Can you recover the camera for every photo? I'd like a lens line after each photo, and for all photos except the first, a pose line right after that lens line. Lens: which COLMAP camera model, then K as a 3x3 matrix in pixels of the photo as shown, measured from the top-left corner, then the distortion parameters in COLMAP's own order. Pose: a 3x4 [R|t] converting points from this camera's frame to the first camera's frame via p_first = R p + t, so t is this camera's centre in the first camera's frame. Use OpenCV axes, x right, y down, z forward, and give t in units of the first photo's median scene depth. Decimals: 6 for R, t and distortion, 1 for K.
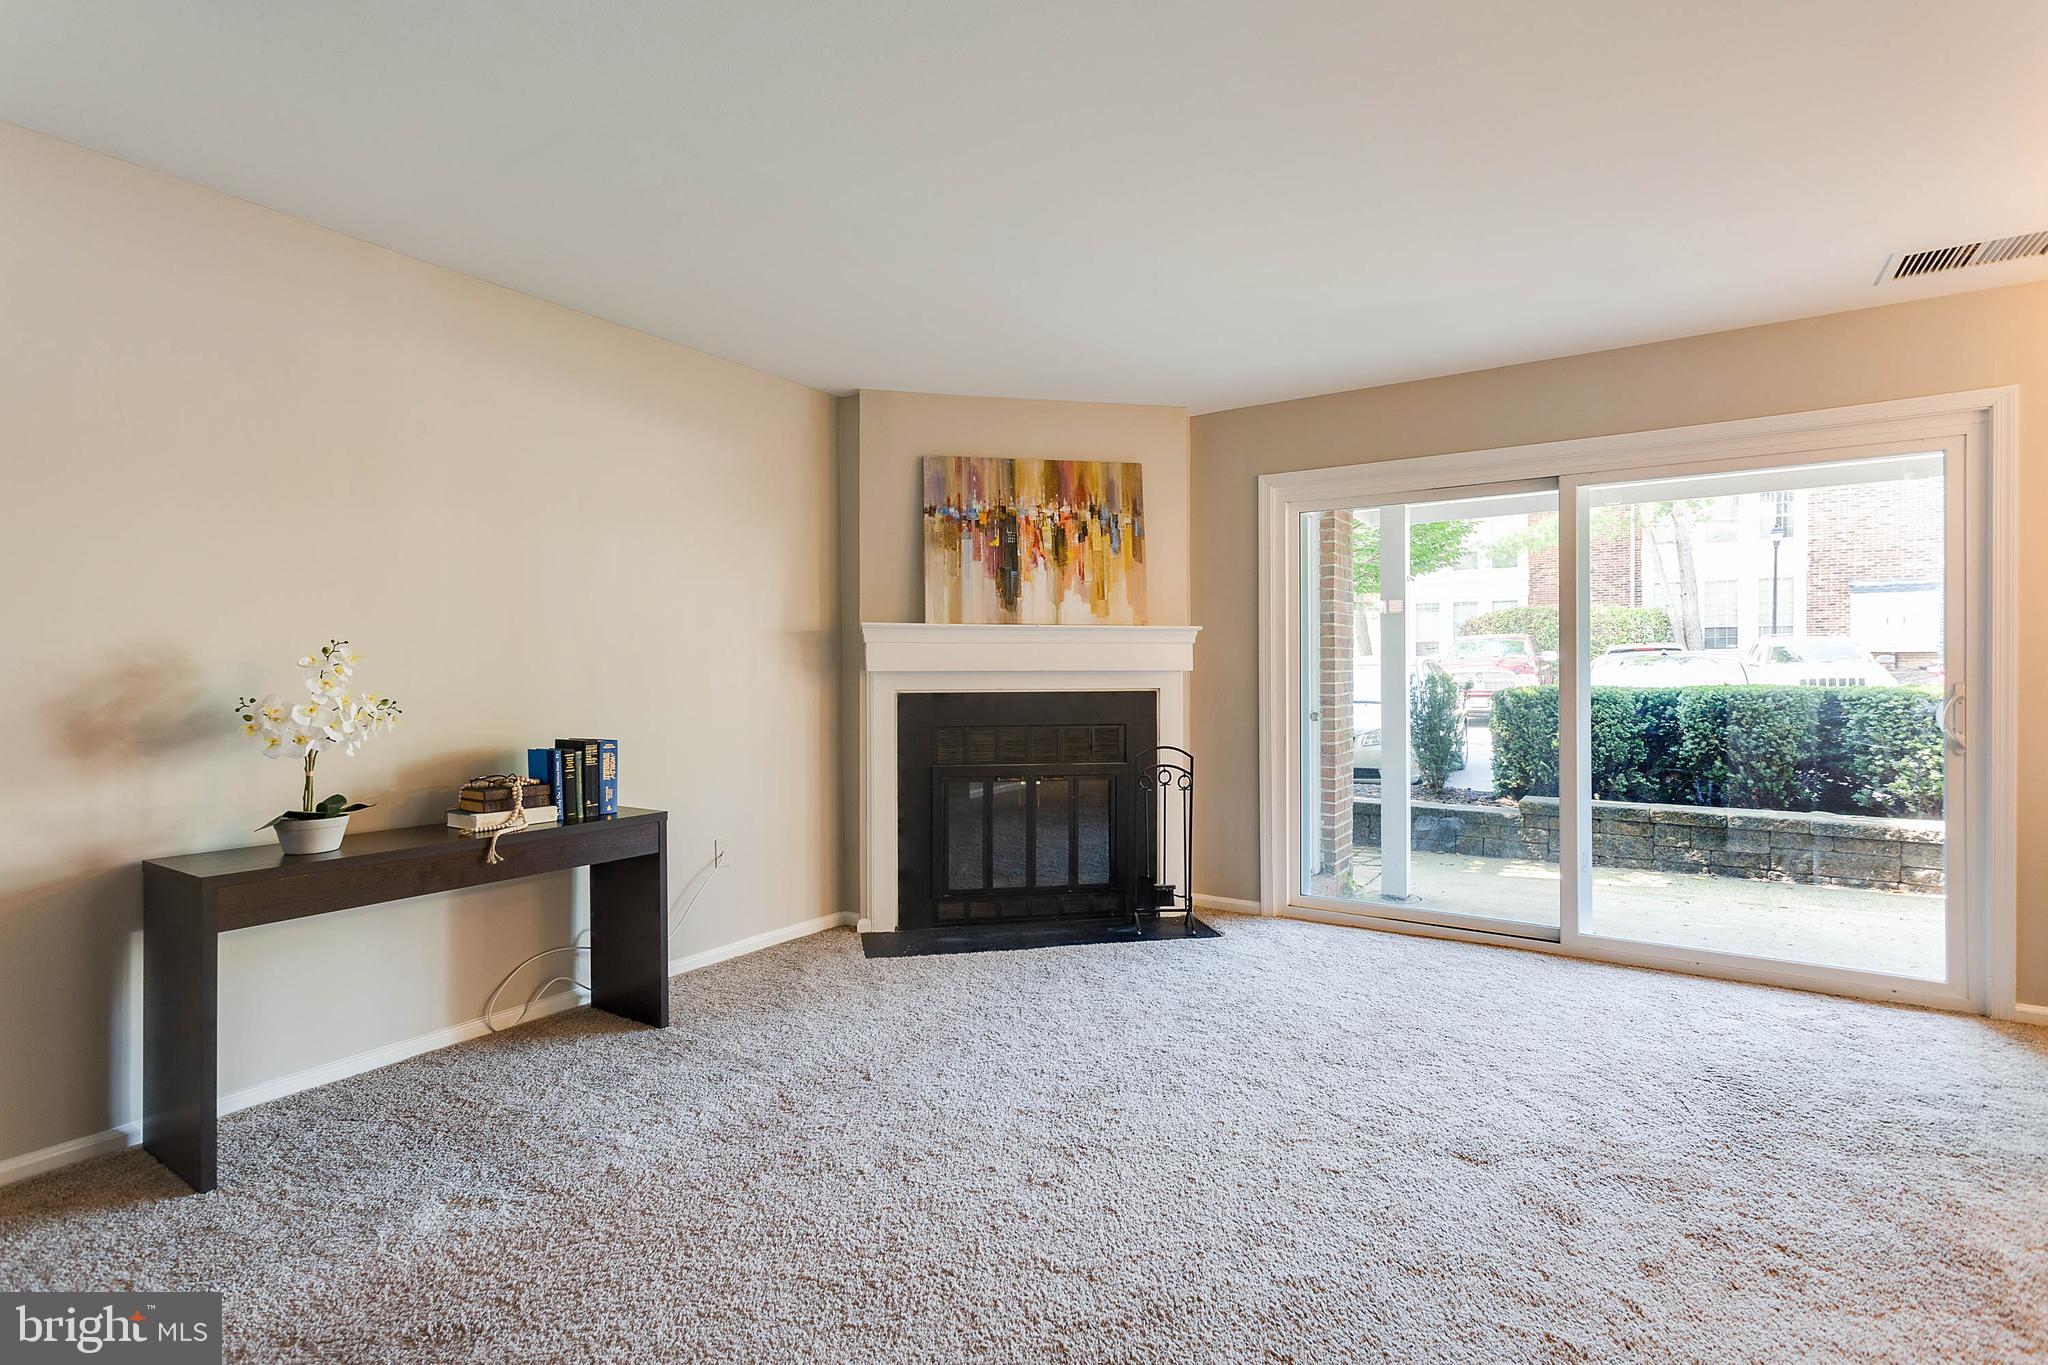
lens RADIAL K [[971.7, 0, 1009.1], [0, 971.7, 666.6], [0, 0, 1]] dist [0.002182, 0.002111]
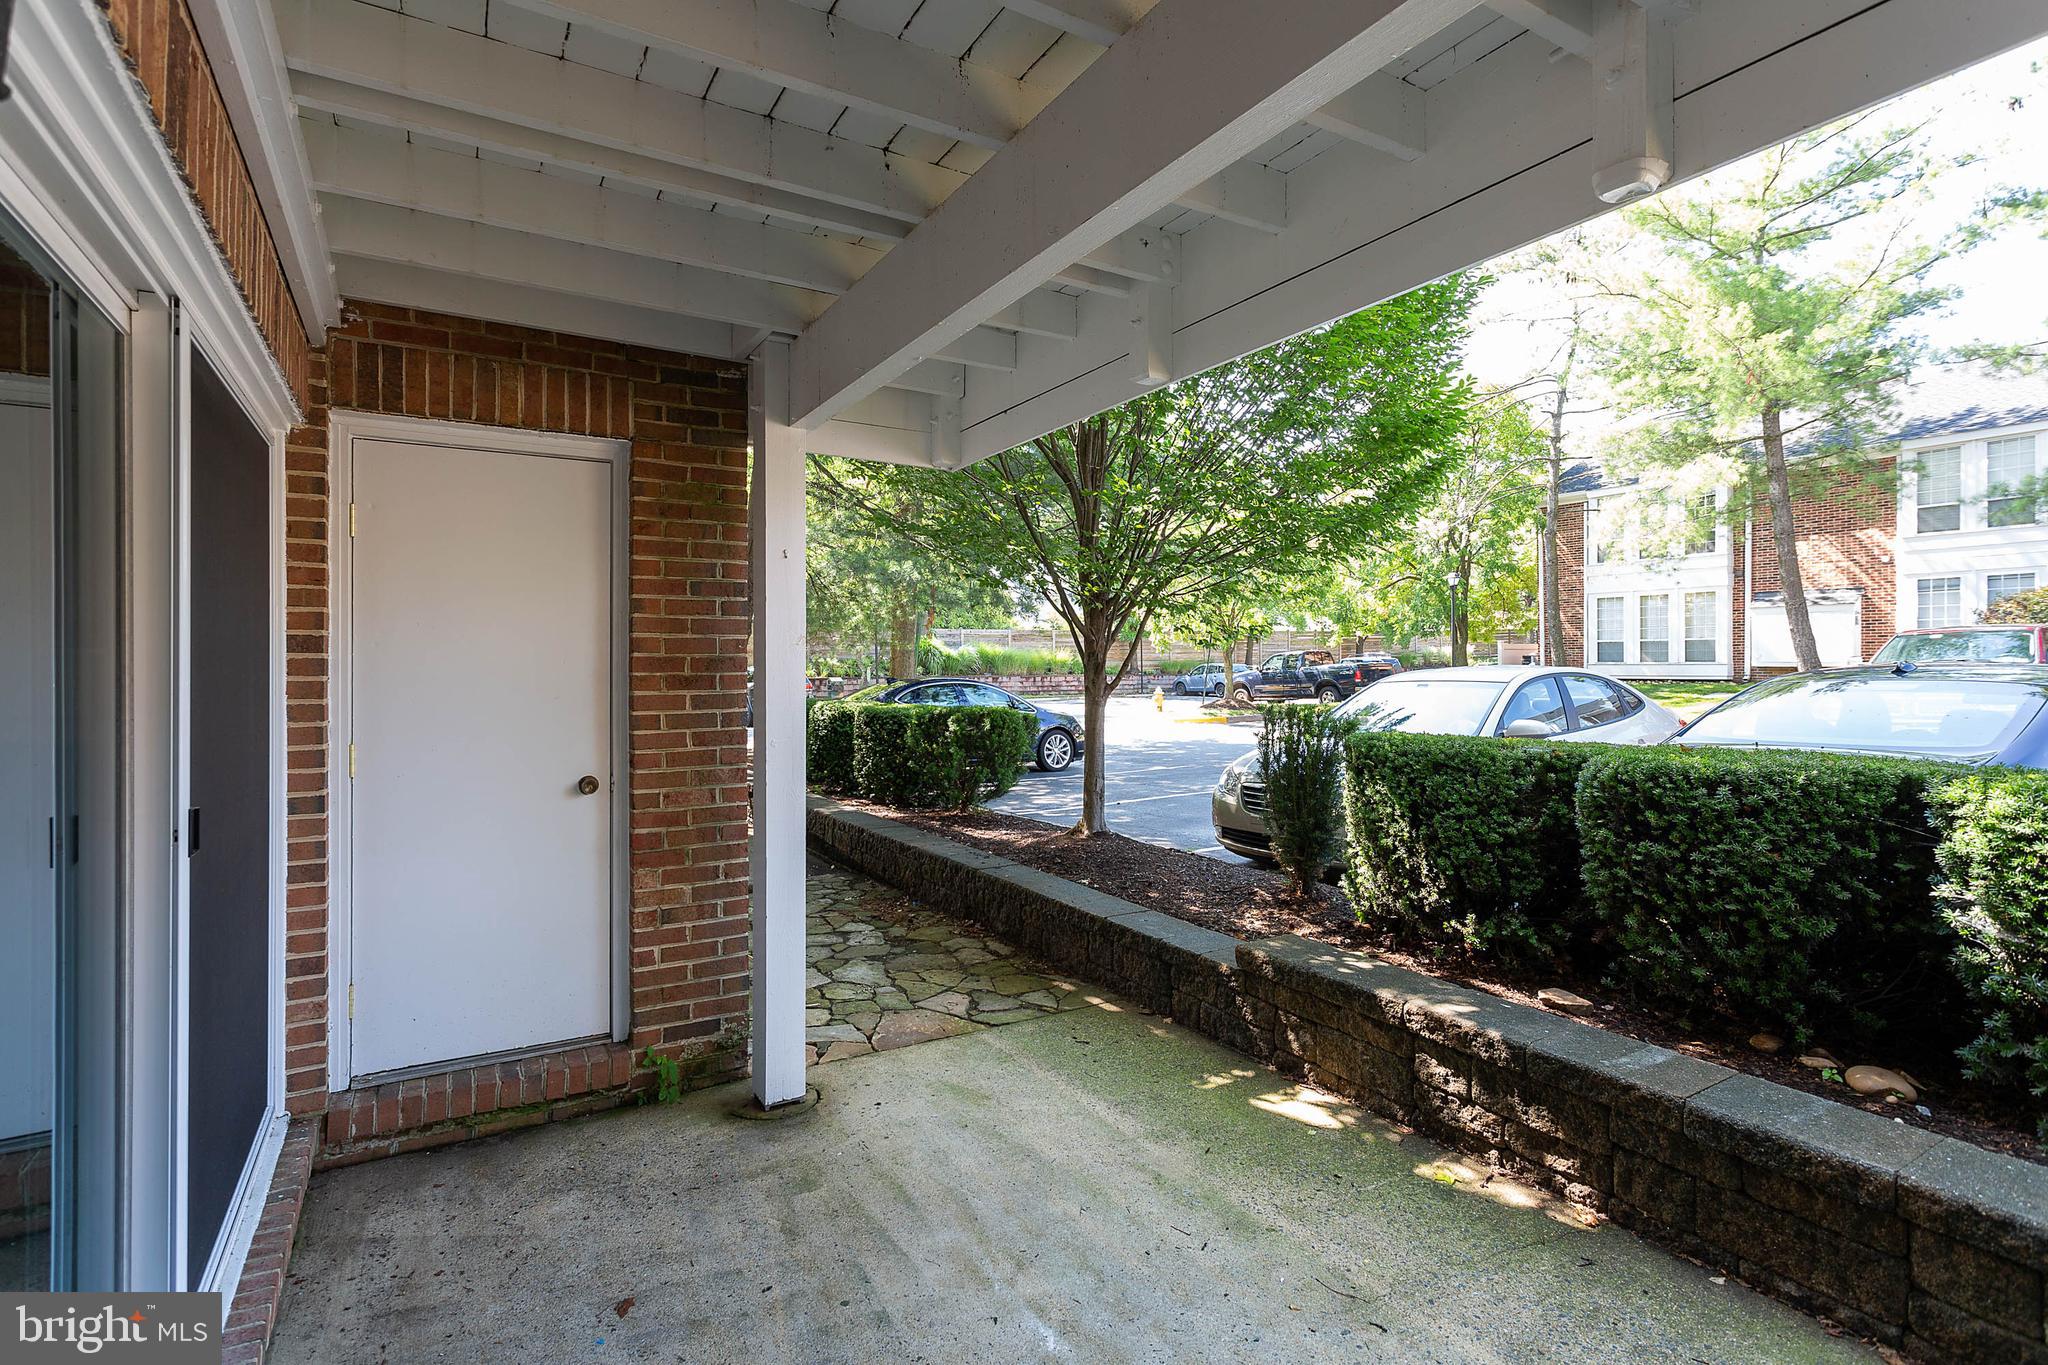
lens RADIAL K [[971.7, 0, 1009.3], [0, 971.7, 665.7], [0, 0, 1]] dist [0.002182, 0.002111]
pose [[0.898099, 0.002449, -0.439787, 1.025323], [-0.001421, 0.999995, 0.002667, -0.033988], [0.439792, -0.001770, 0.898098, 0.702729]]
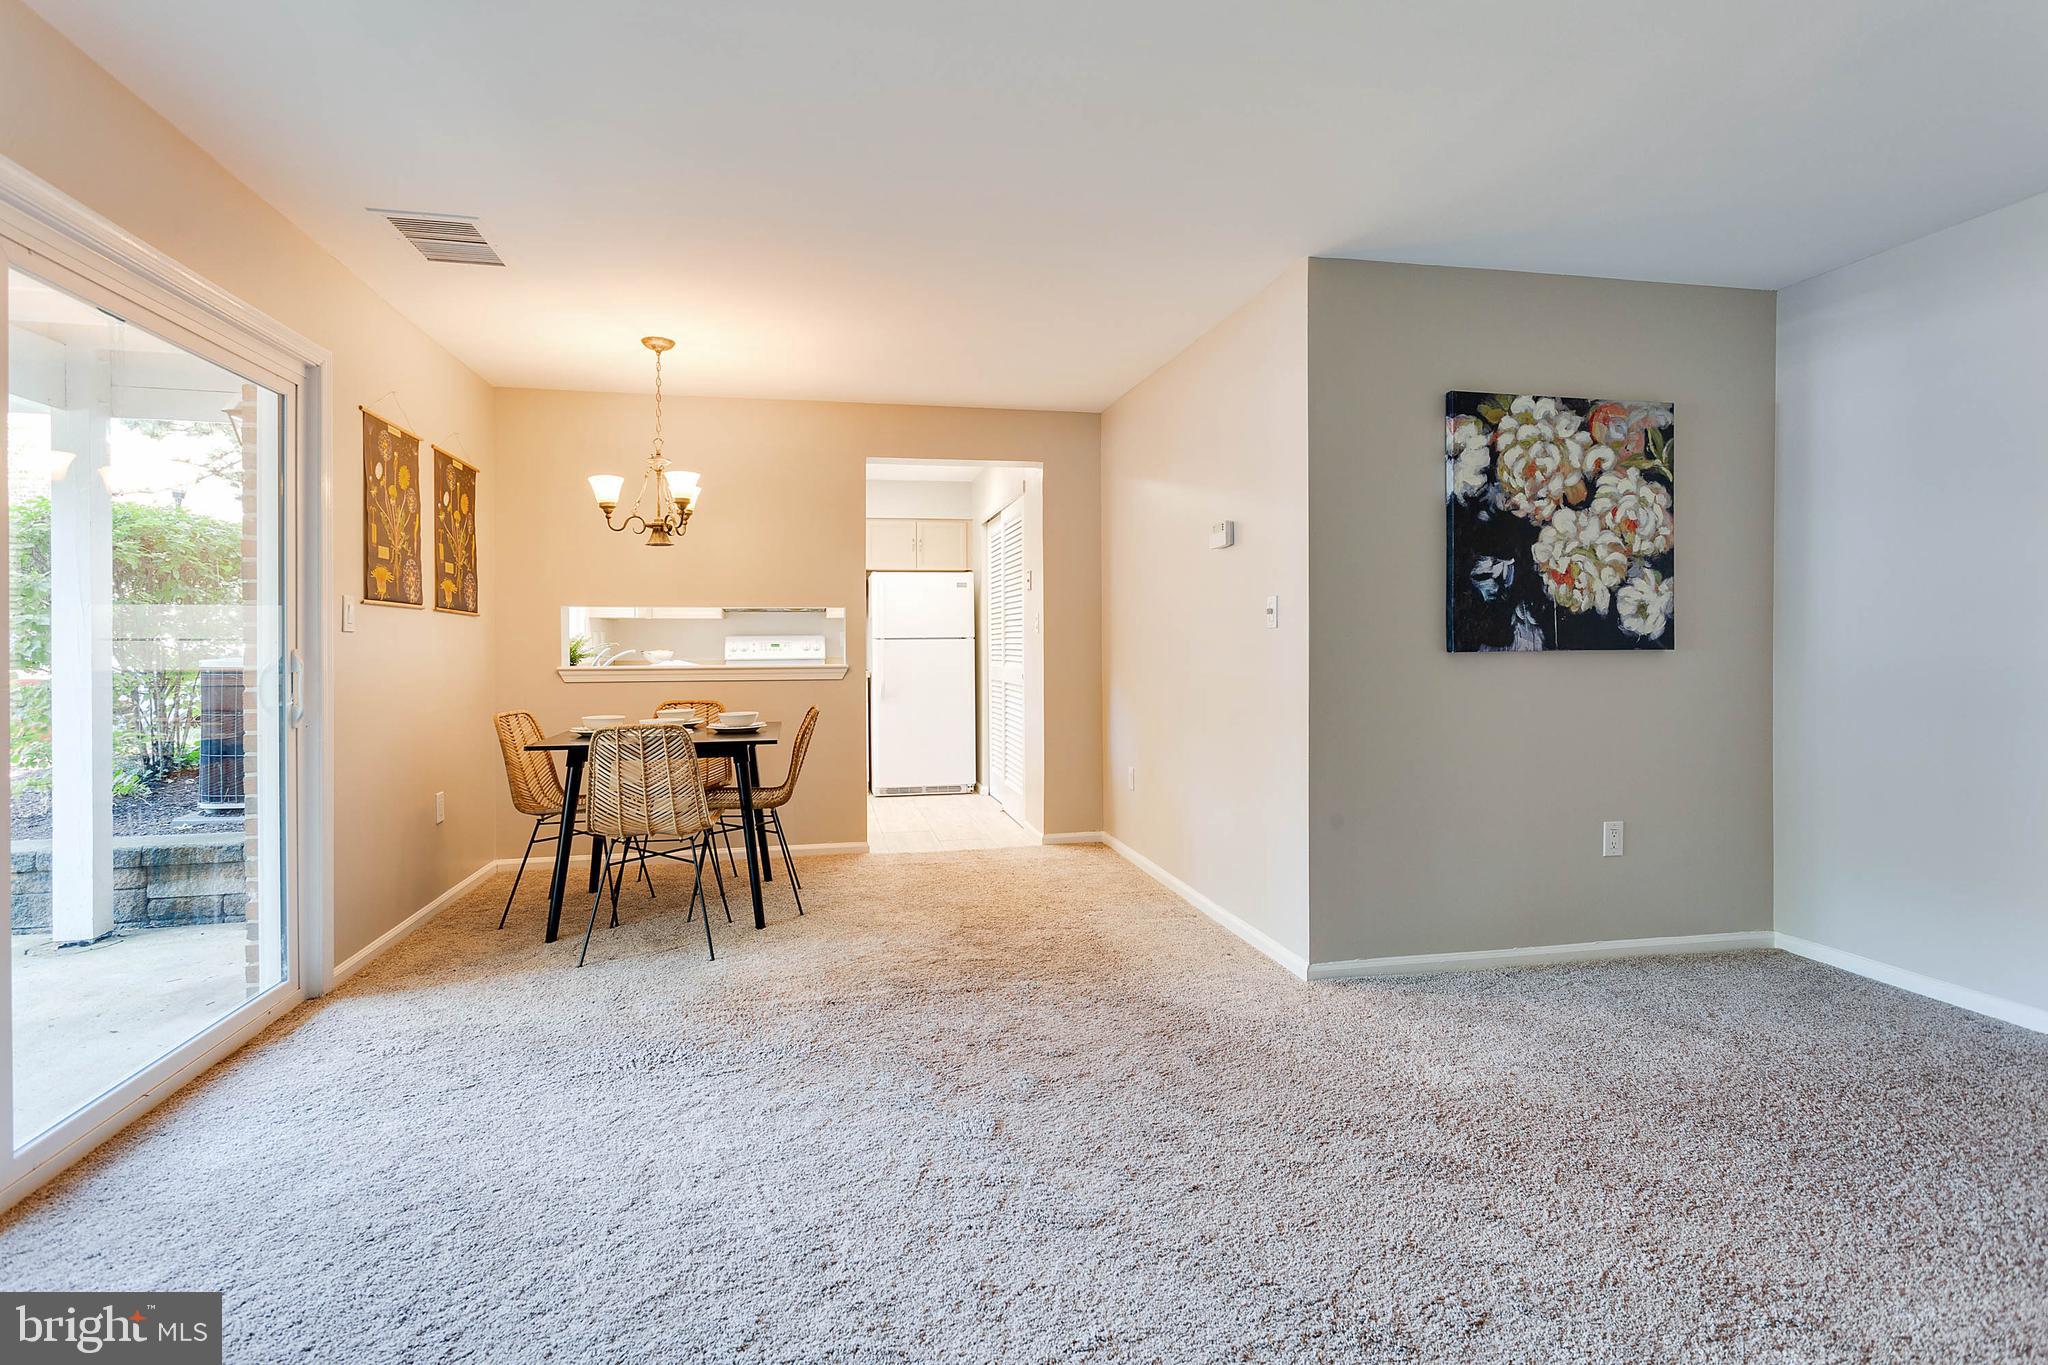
lens RADIAL K [[971.7, 0, 1005.3], [0, 971.7, 655.0], [0, 0, 1]] dist [0.002182, 0.002111]
pose [[-0.708208, 0.000149, 0.706003, -0.117322], [0.005570, 0.999970, 0.005377, 0.014763], [-0.705982, 0.007740, -0.708188, 0.881191]]
